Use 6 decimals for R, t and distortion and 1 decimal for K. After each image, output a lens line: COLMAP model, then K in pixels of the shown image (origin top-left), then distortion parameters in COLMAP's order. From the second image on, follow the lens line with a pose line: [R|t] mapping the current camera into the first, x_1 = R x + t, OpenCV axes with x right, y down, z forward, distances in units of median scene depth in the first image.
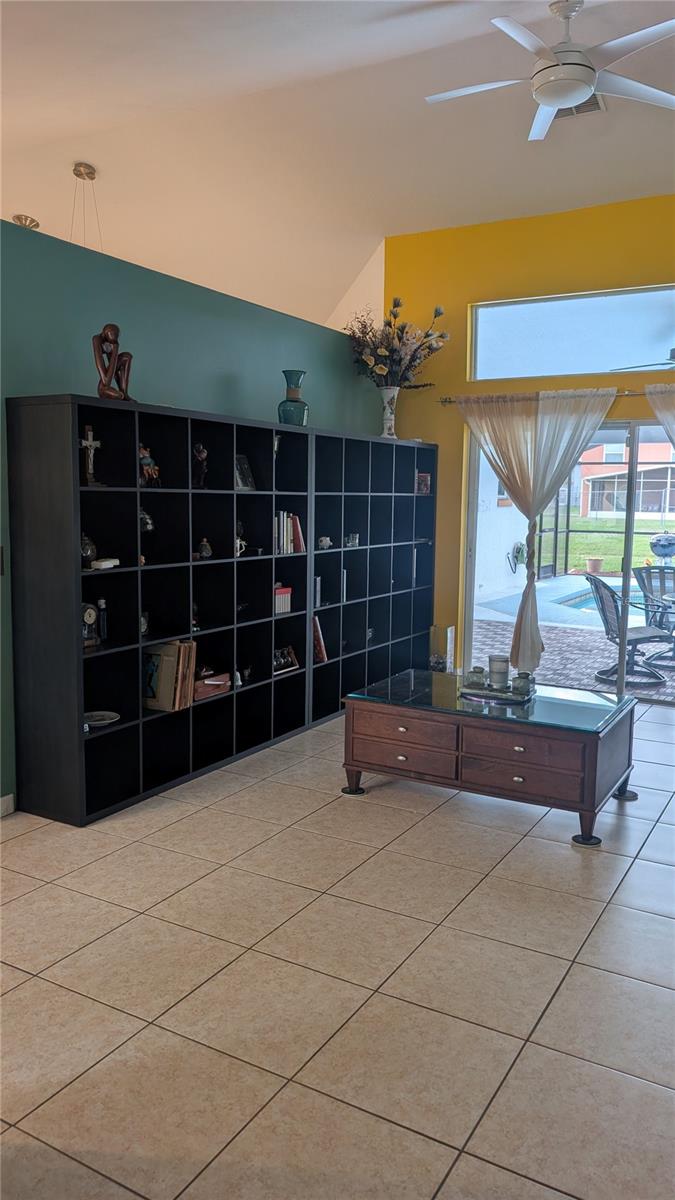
lens RADIAL K [[872.9, 0, 342.2], [0, 872.9, 592.8], [0, 0, 1]] dist [0.028632, -0.022051]
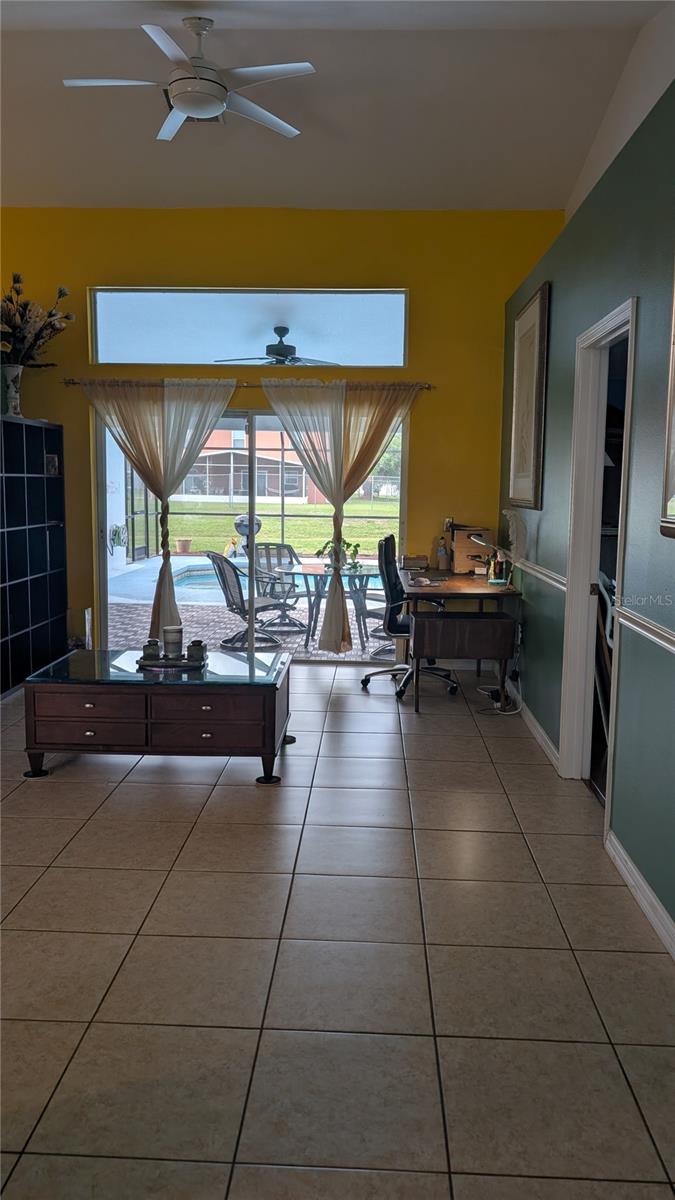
lens RADIAL K [[872.9, 0, 332.9], [0, 872.9, 595.6], [0, 0, 1]] dist [0.028632, -0.022051]
pose [[0.889139, -0.060858, 0.453573, -0.128147], [0.051003, 0.998122, 0.033942, 0.007112], [-0.454787, -0.007046, 0.890572, -0.043229]]
